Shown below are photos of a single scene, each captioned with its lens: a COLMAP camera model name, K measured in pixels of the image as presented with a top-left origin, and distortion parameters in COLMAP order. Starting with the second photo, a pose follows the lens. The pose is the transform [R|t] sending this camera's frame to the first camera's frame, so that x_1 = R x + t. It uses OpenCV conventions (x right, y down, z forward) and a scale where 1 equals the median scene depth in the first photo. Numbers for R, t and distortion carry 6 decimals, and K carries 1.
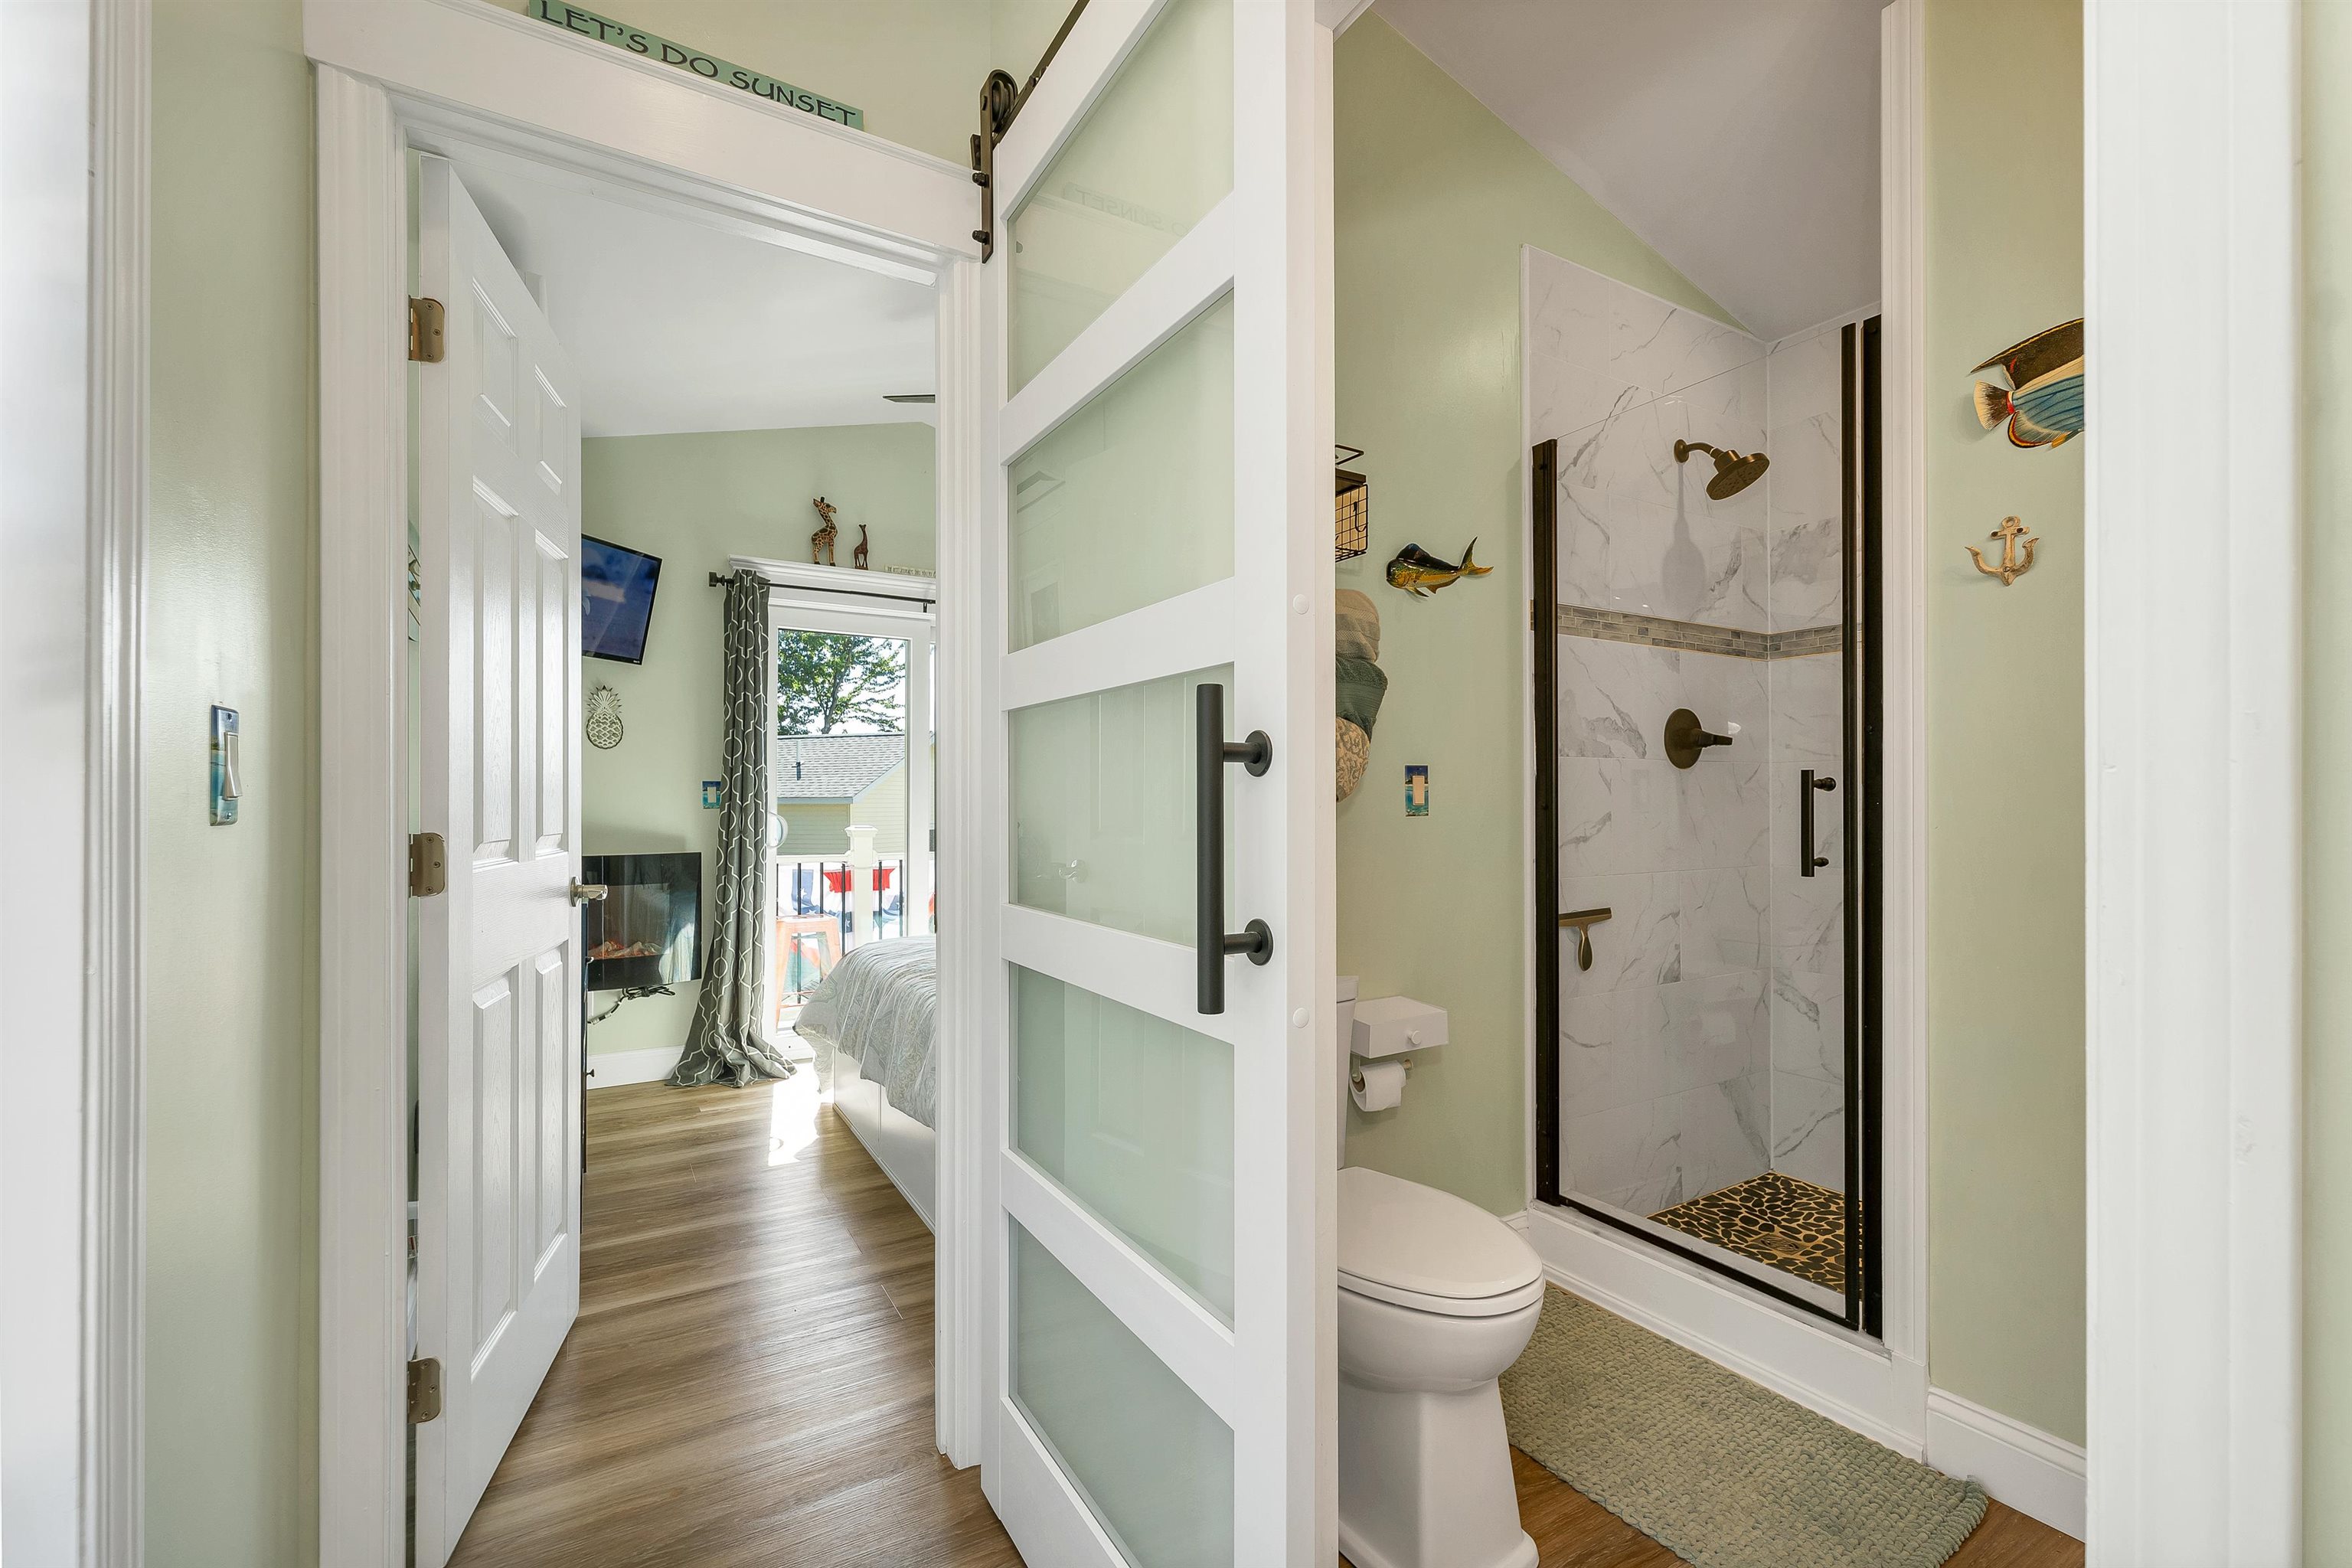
lens RADIAL K [[985.1, 0, 1172.3], [0, 985.1, 805.9], [0, 0, 1]] dist [0.001731, -0.000171]
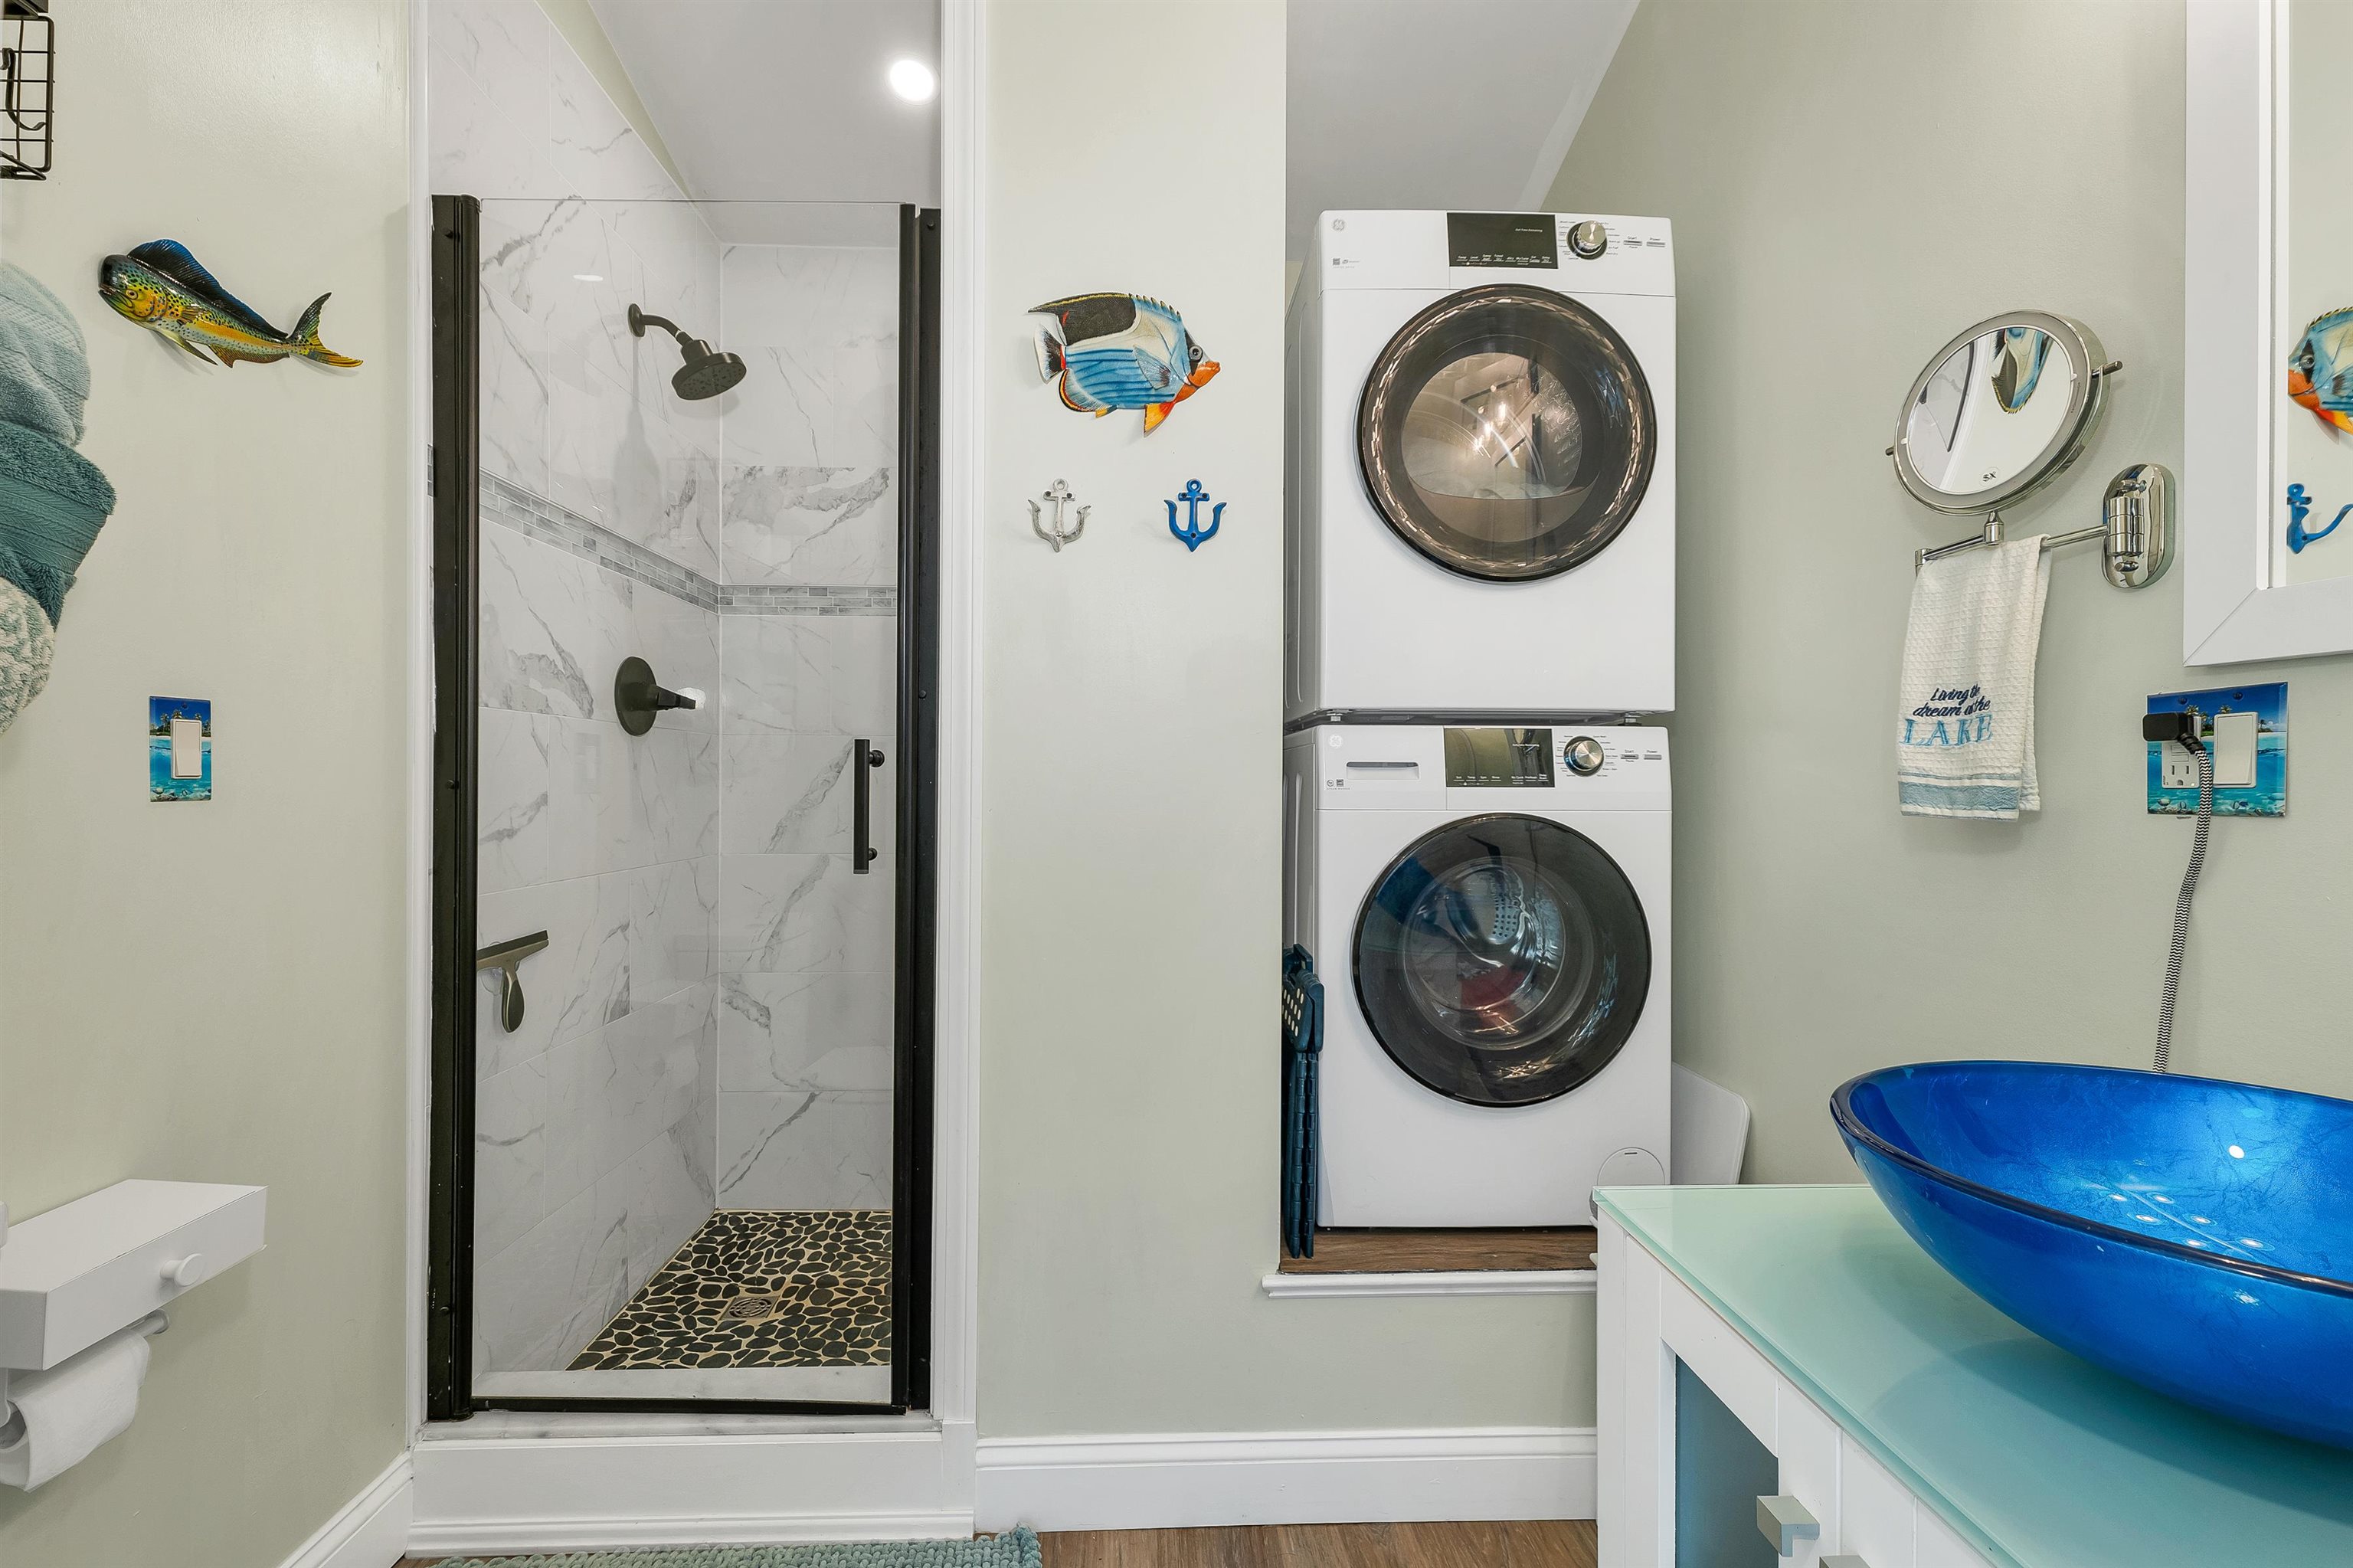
lens RADIAL K [[991.1, 0, 1161.2], [0, 991.1, 784.9], [0, 0, 1]] dist [0.003123, -0.000311]
pose [[0.481792, 0.005657, 0.876268, 0.044500], [-0.005234, 0.999980, -0.003578, 0.001329], [-0.876270, -0.002862, 0.481812, 0.303213]]
